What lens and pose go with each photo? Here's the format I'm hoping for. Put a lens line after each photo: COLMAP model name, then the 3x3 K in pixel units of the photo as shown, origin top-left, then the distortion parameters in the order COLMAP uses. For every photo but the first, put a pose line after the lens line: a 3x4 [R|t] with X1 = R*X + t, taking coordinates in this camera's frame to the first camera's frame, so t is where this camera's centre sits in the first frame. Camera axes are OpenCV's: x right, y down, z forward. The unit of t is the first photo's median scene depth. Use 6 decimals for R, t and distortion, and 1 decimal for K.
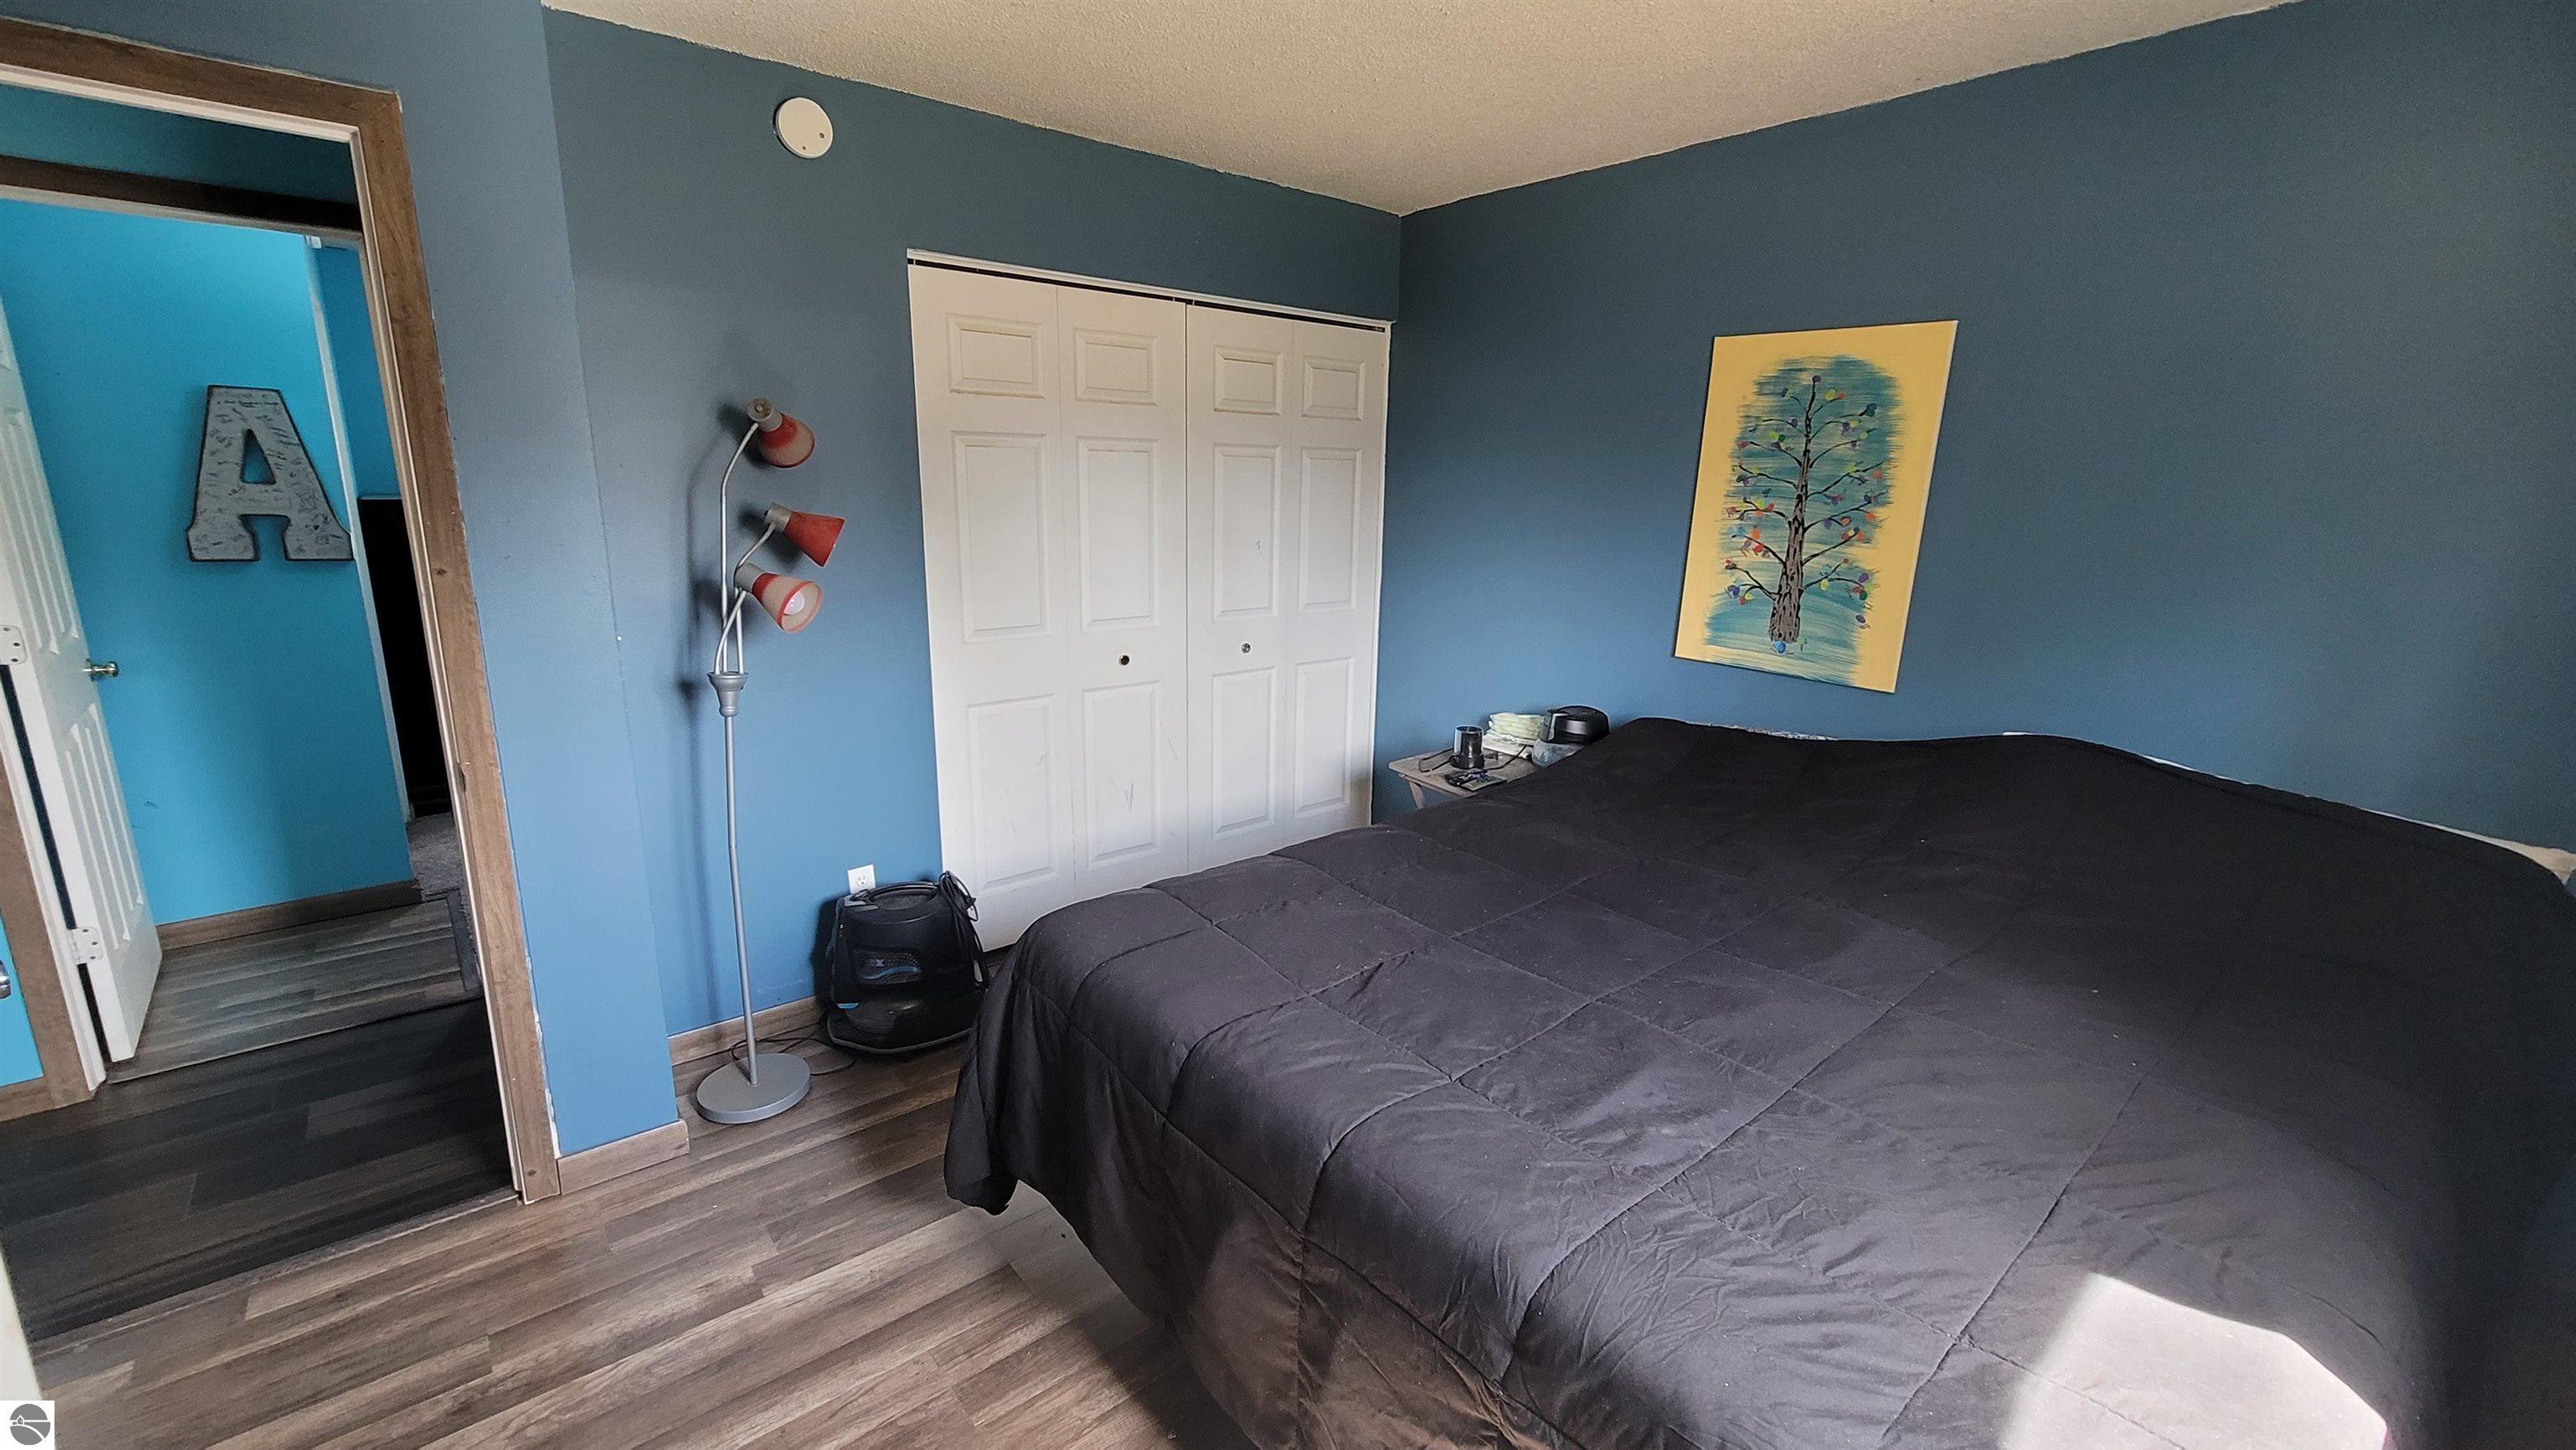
lens RADIAL K [[1047.7, 0, 1279.2], [0, 1047.7, 726.2], [0, 0, 1]] dist [-0.012544, 0.000181]
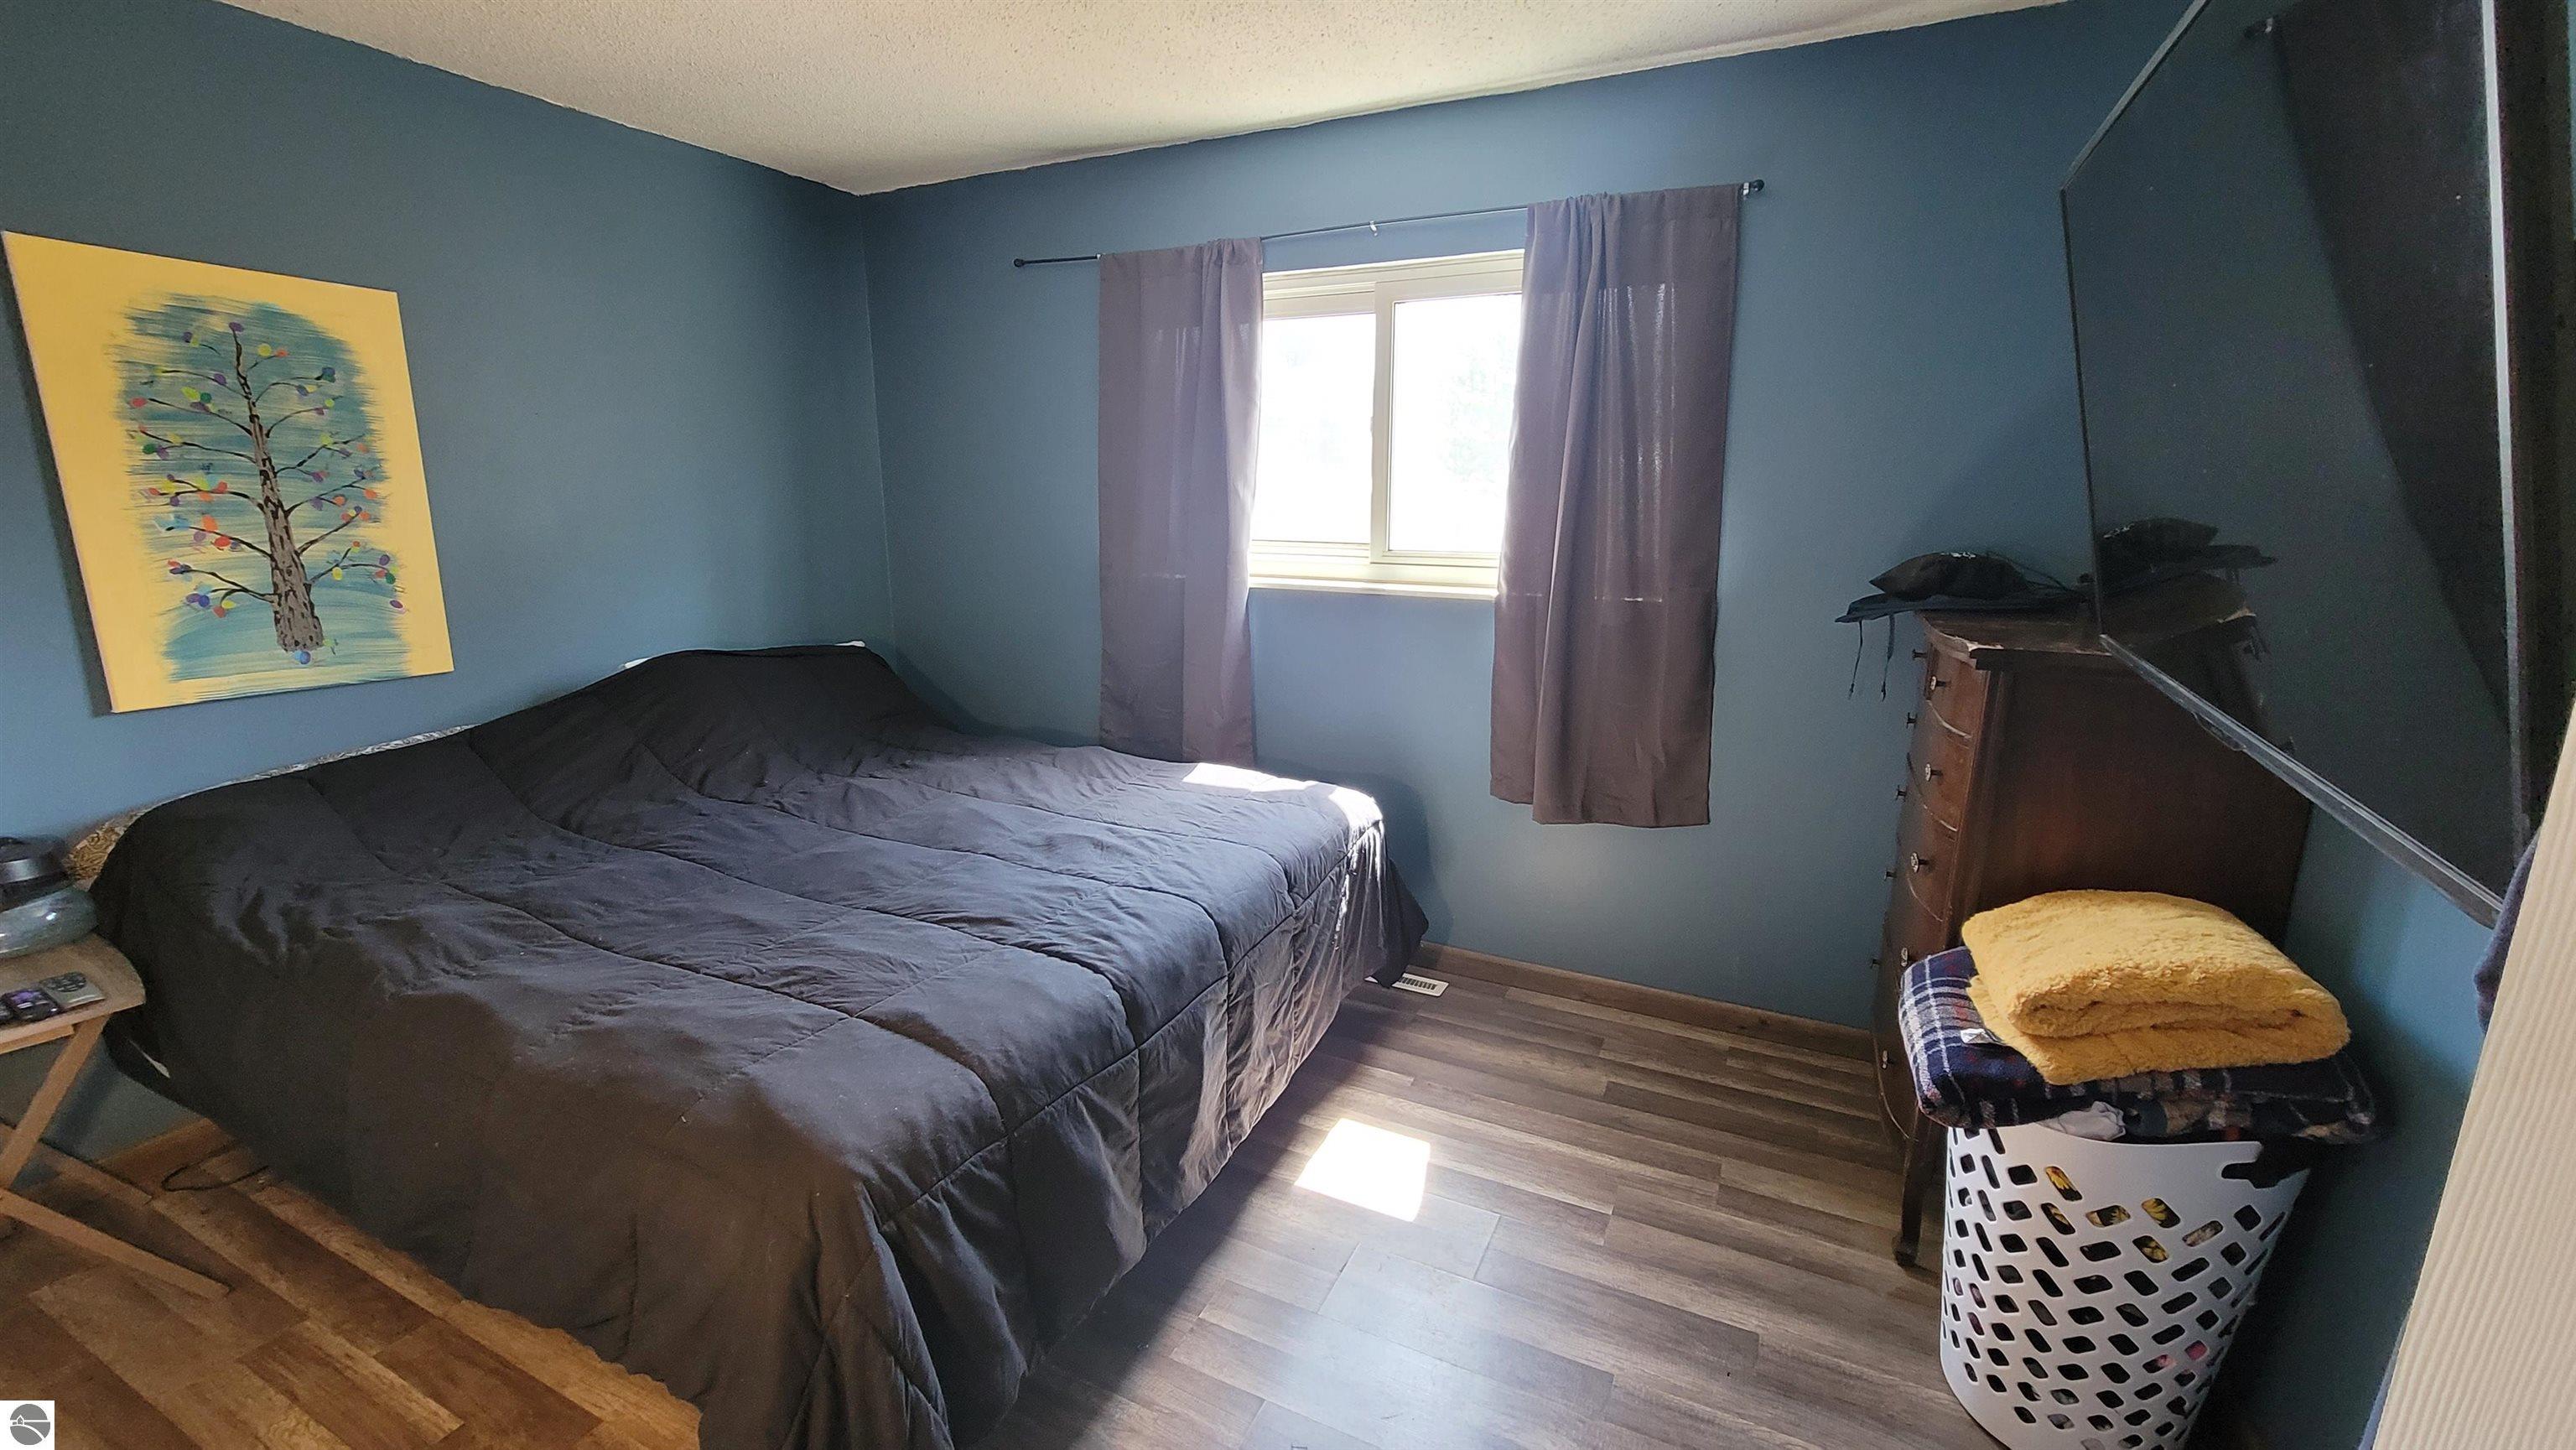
lens RADIAL K [[1047.7, 0, 1273.1], [0, 1047.7, 731.3], [0, 0, 1]] dist [-0.012544, 0.000181]
pose [[-0.402457, -0.232249, 0.885488, -0.580473], [0.190729, 0.924782, 0.329242, -0.148937], [-0.895350, 0.301394, -0.327888, 0.620603]]
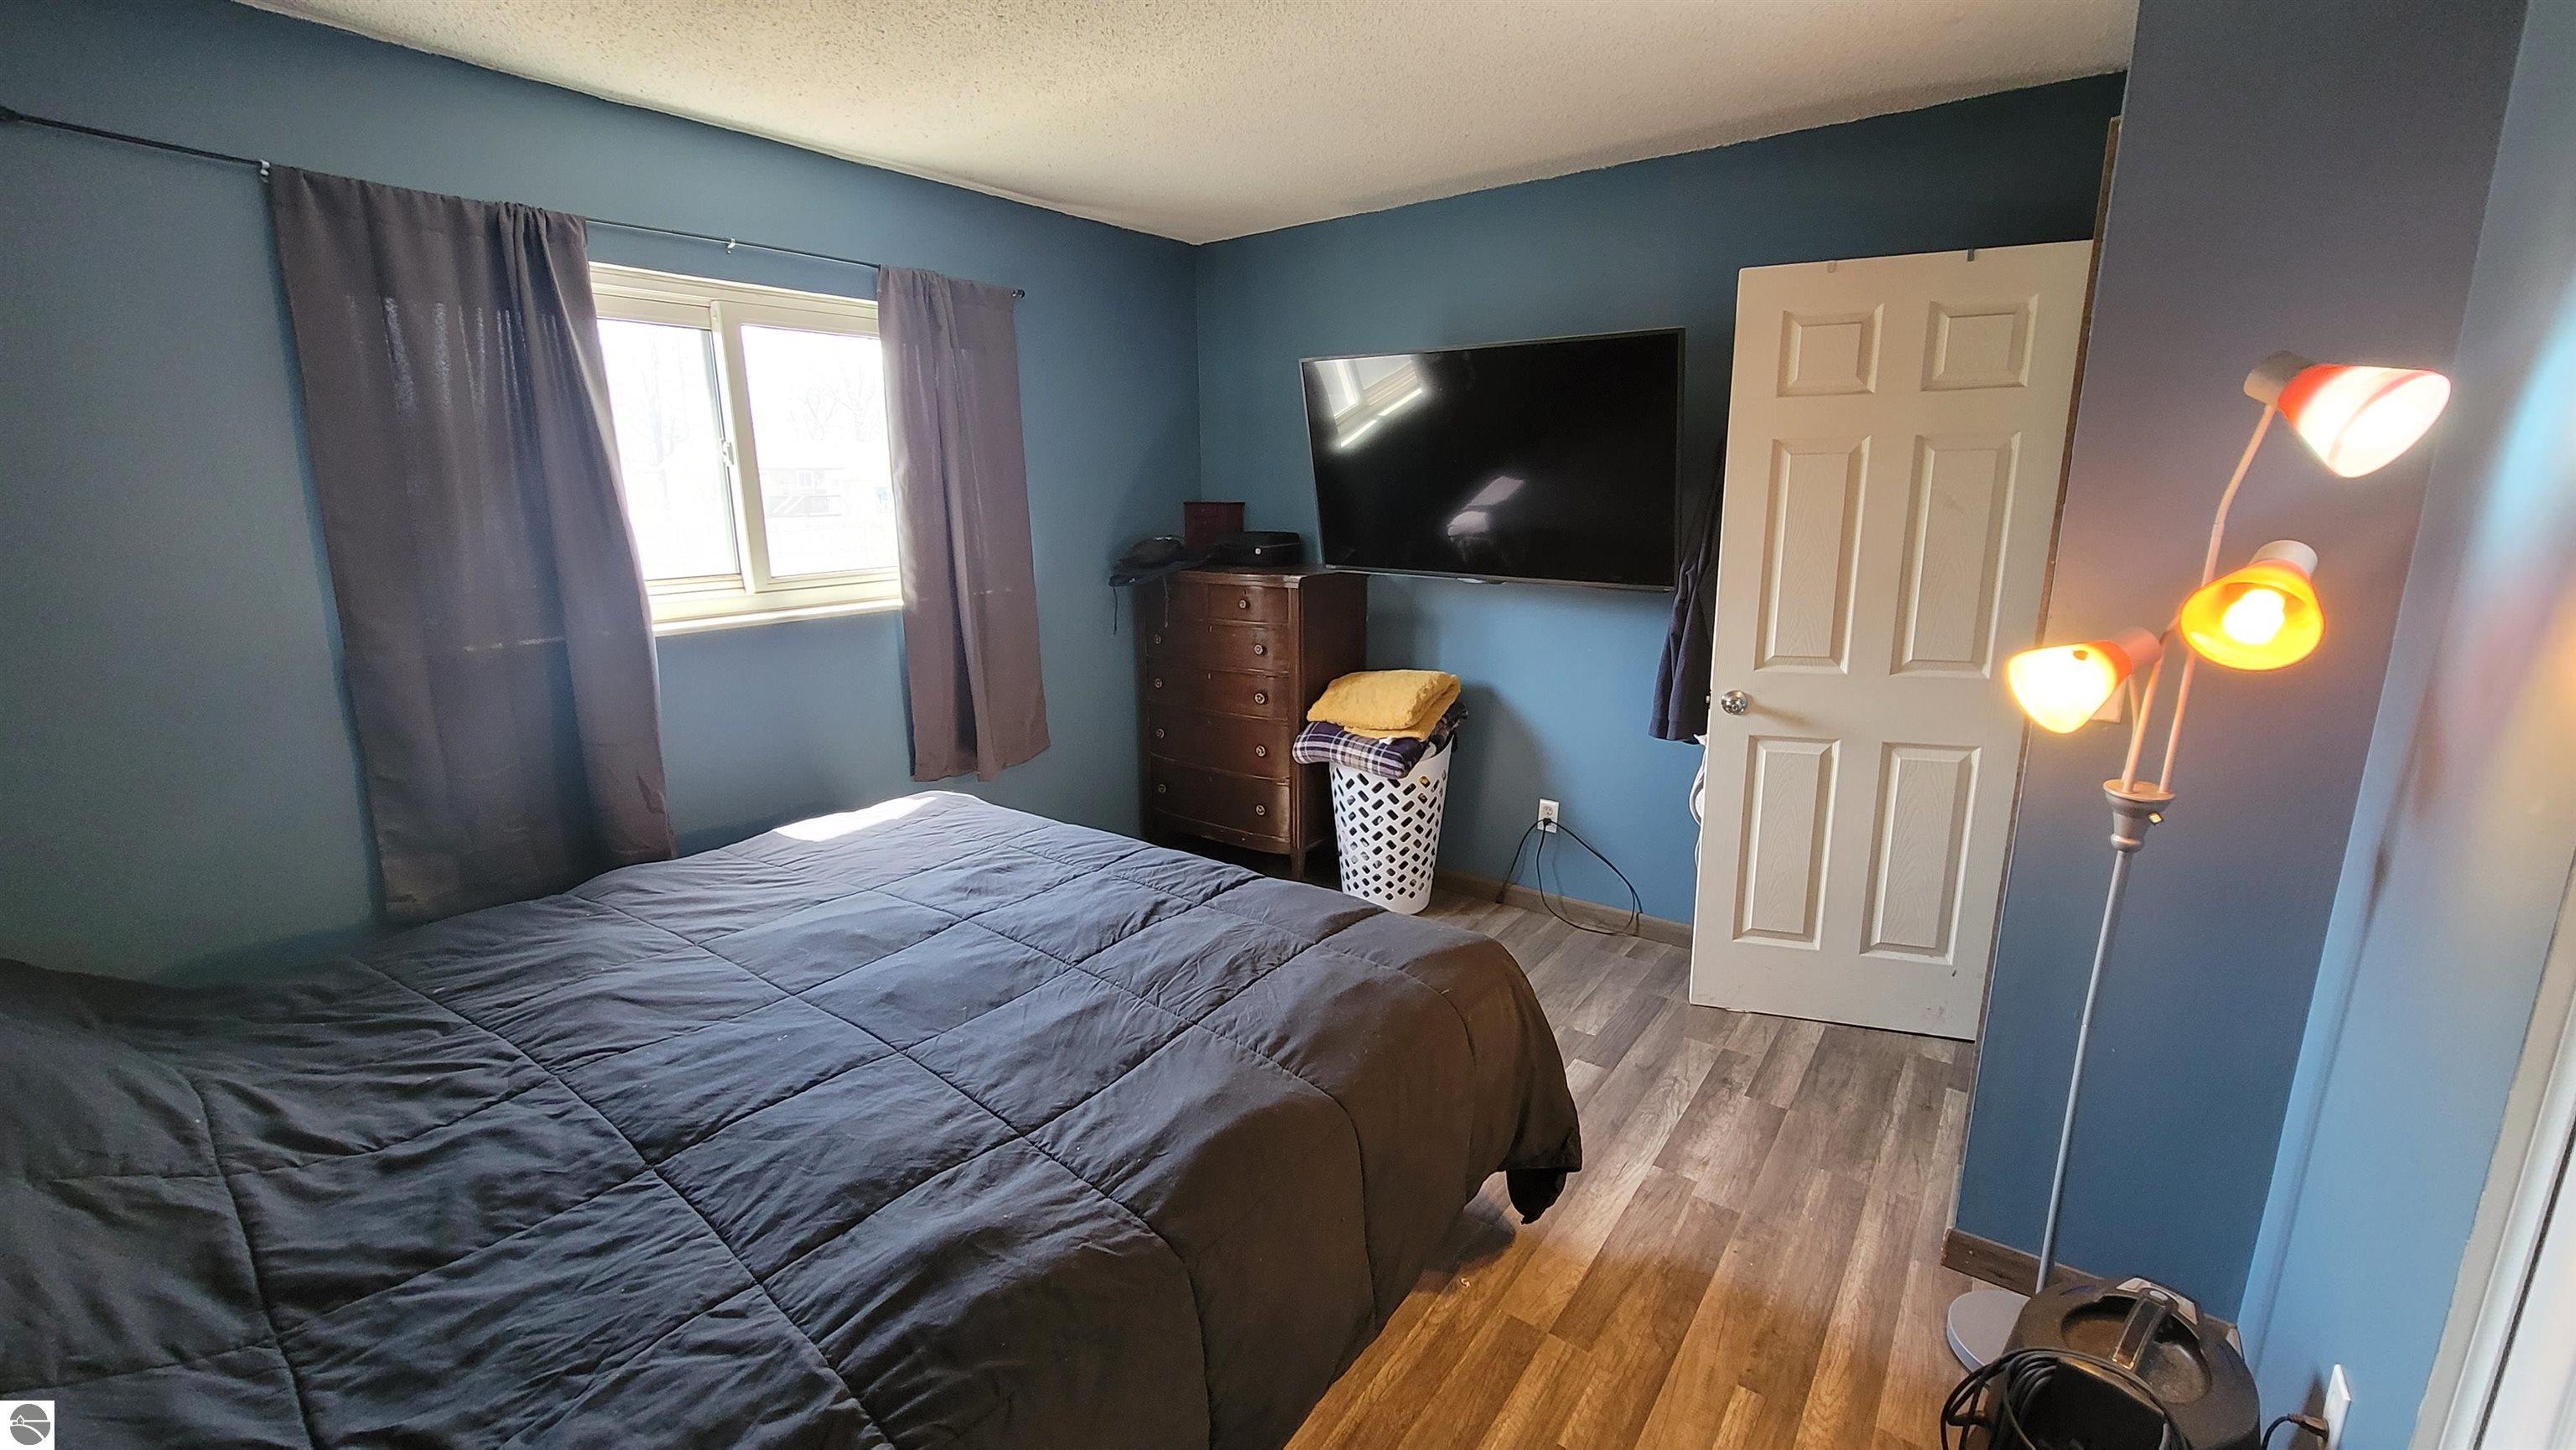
lens RADIAL K [[1047.7, 0, 1286.4], [0, 1047.7, 724.5], [0, 0, 1]] dist [-0.012544, 0.000181]
pose [[-0.972436, 0.046685, -0.228449, 0.123088], [-0.056555, 0.903271, 0.425327, -0.286580], [0.226207, 0.426524, -0.875733, 1.209195]]
